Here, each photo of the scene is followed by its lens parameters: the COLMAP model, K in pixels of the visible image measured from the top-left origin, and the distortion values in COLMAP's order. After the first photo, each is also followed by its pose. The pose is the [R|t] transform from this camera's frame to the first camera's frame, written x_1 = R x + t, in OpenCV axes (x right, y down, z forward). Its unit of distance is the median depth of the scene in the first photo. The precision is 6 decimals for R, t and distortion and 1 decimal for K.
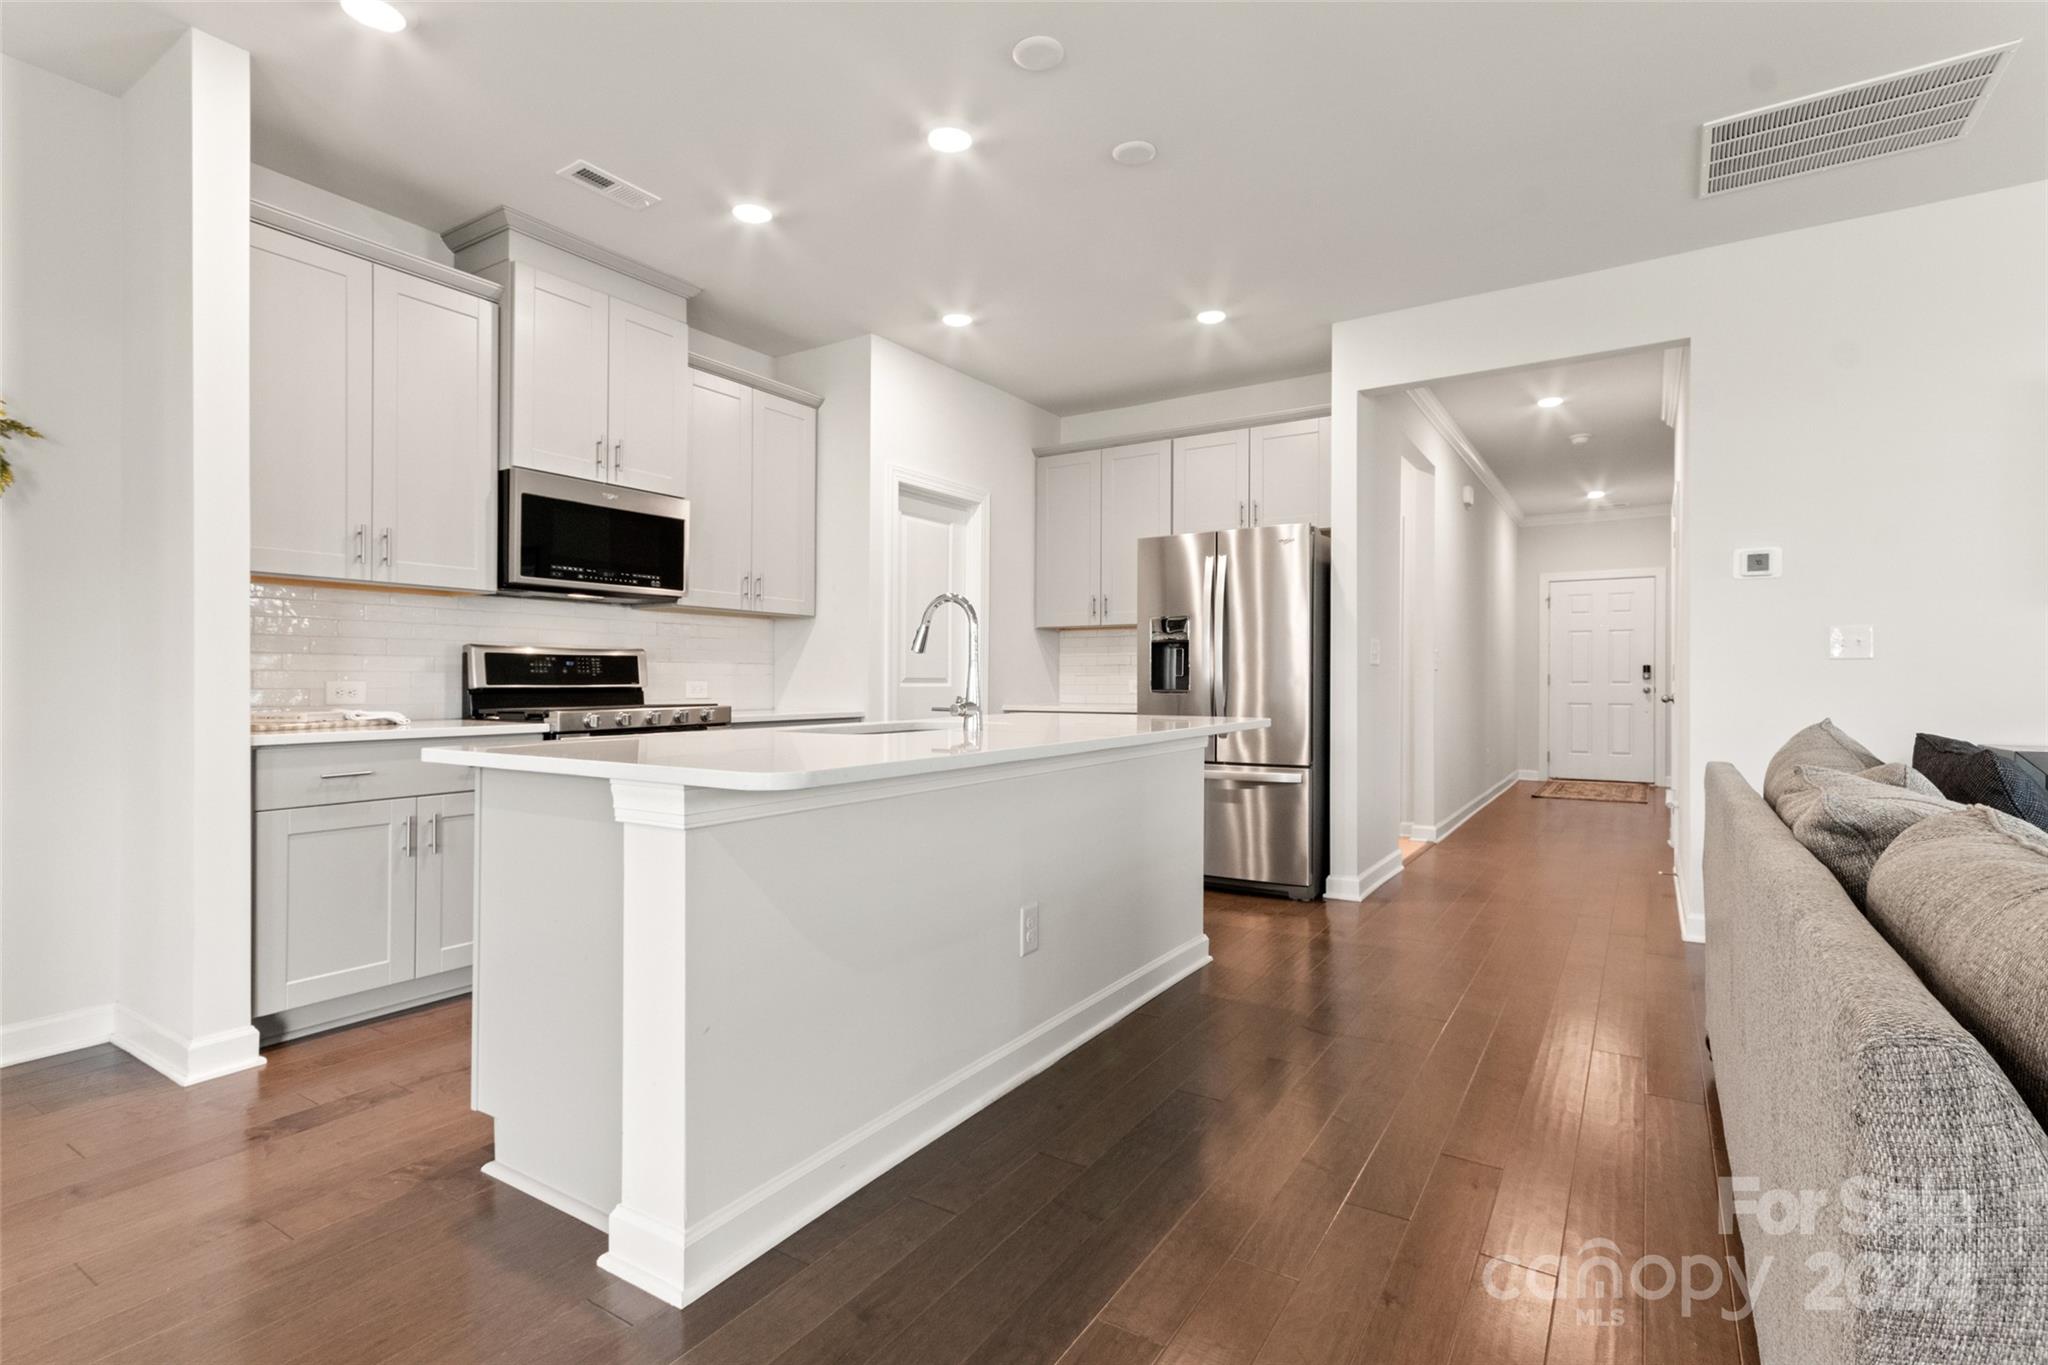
lens RADIAL K [[964.5, 0, 1018.5], [0, 964.5, 682.0], [0, 0, 1]] dist [0.010370, -0.000043]
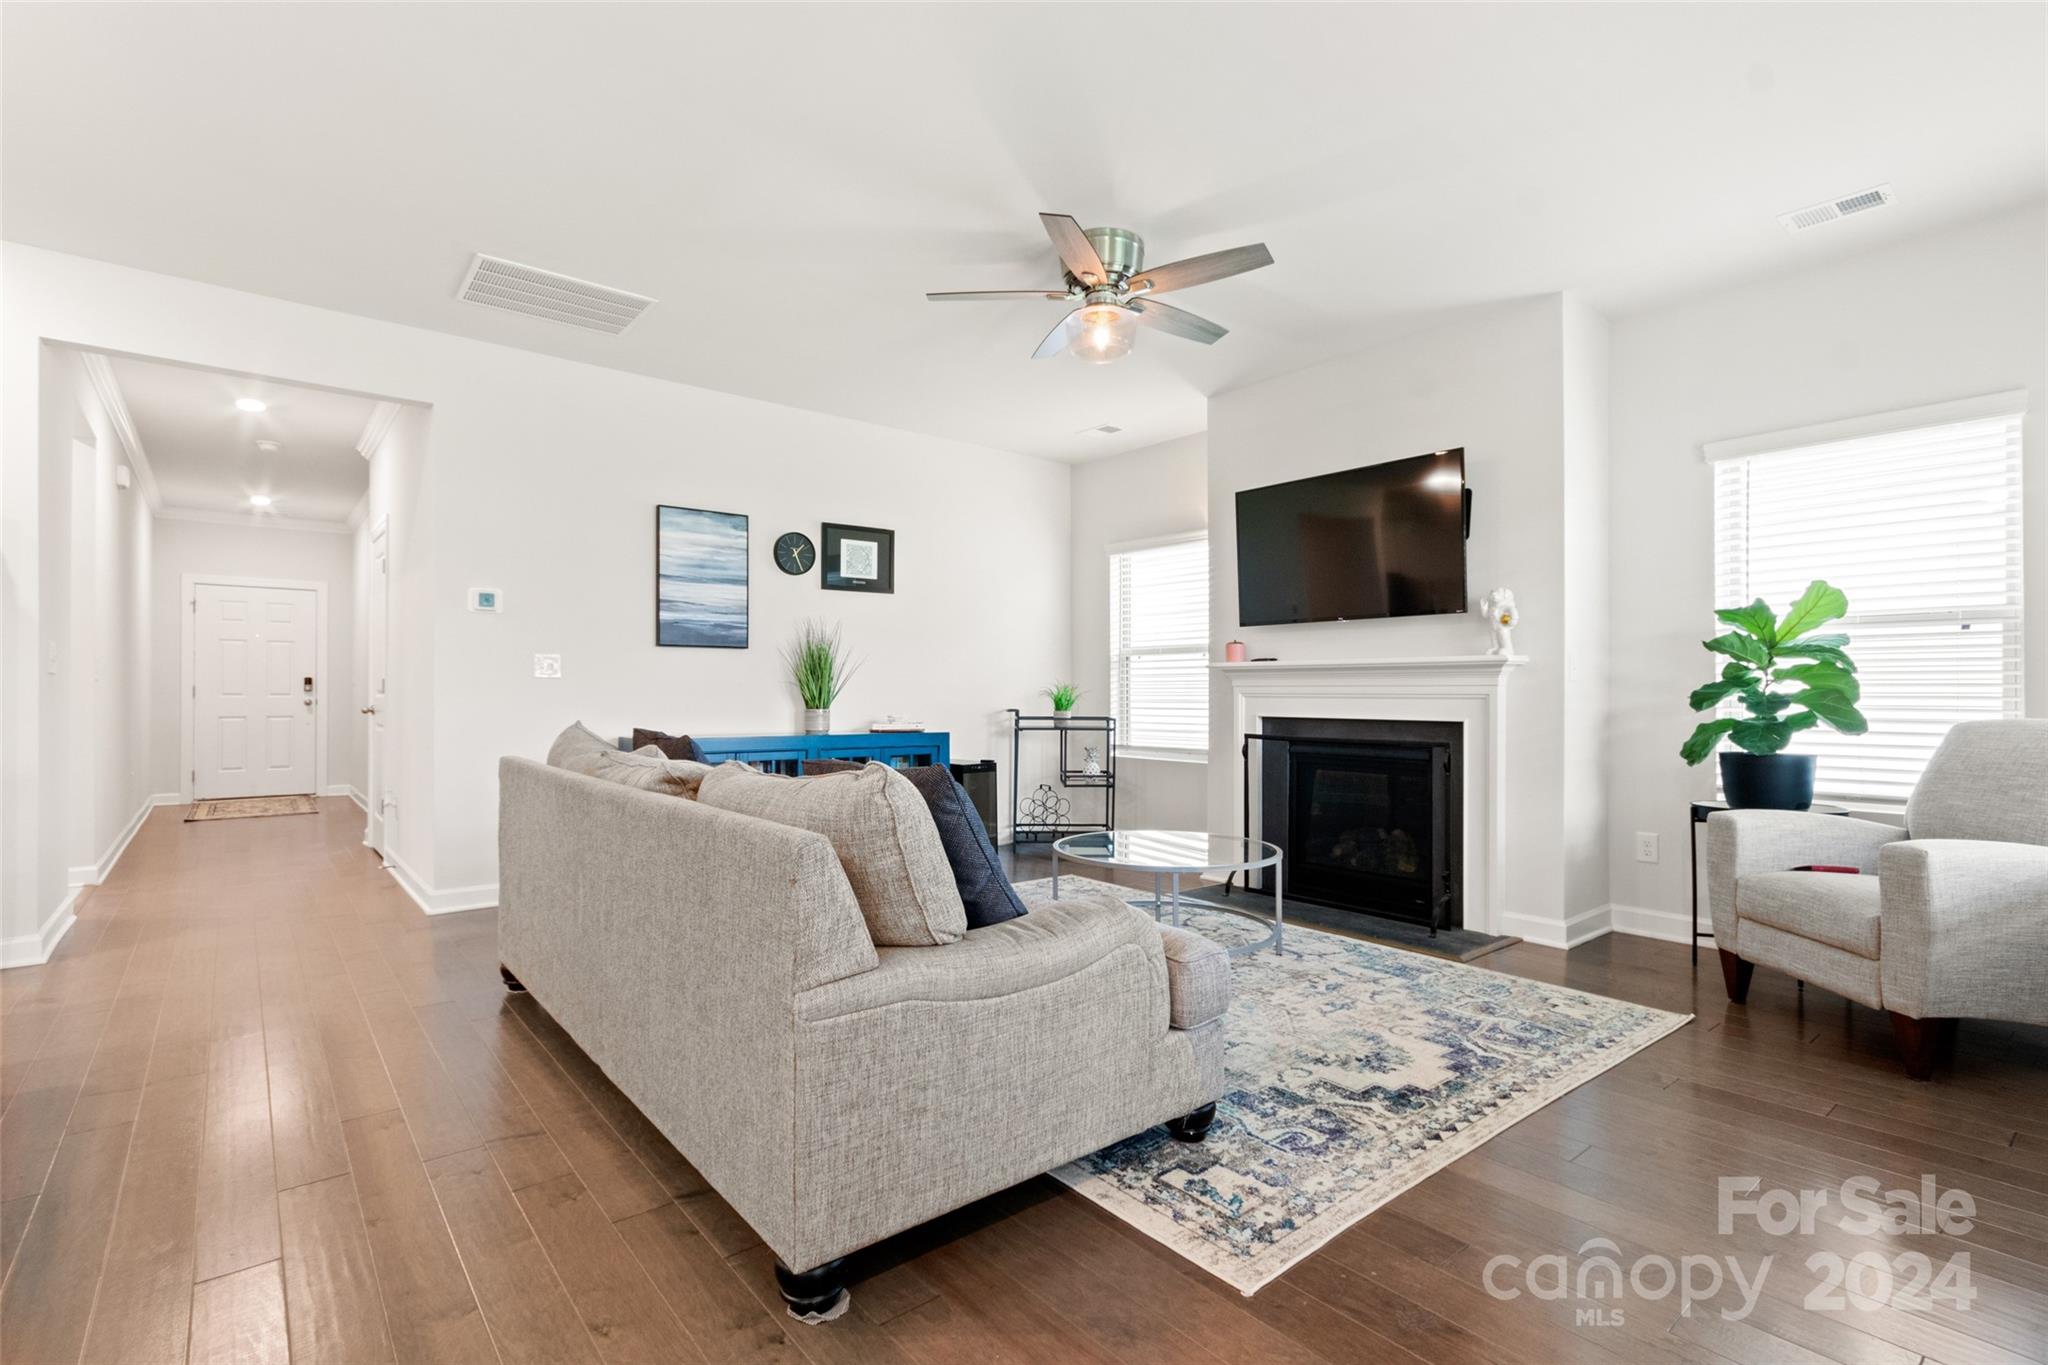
lens RADIAL K [[955.5, 0, 1022.5], [0, 955.5, 683.9], [0, 0, 1]] dist [-0.021915, -0.000141]
pose [[0.306965, 0.011909, 0.951646, -0.154337], [-0.001616, 0.999927, -0.011992, -0.000463], [-0.951719, 0.002143, 0.306962, -0.031325]]
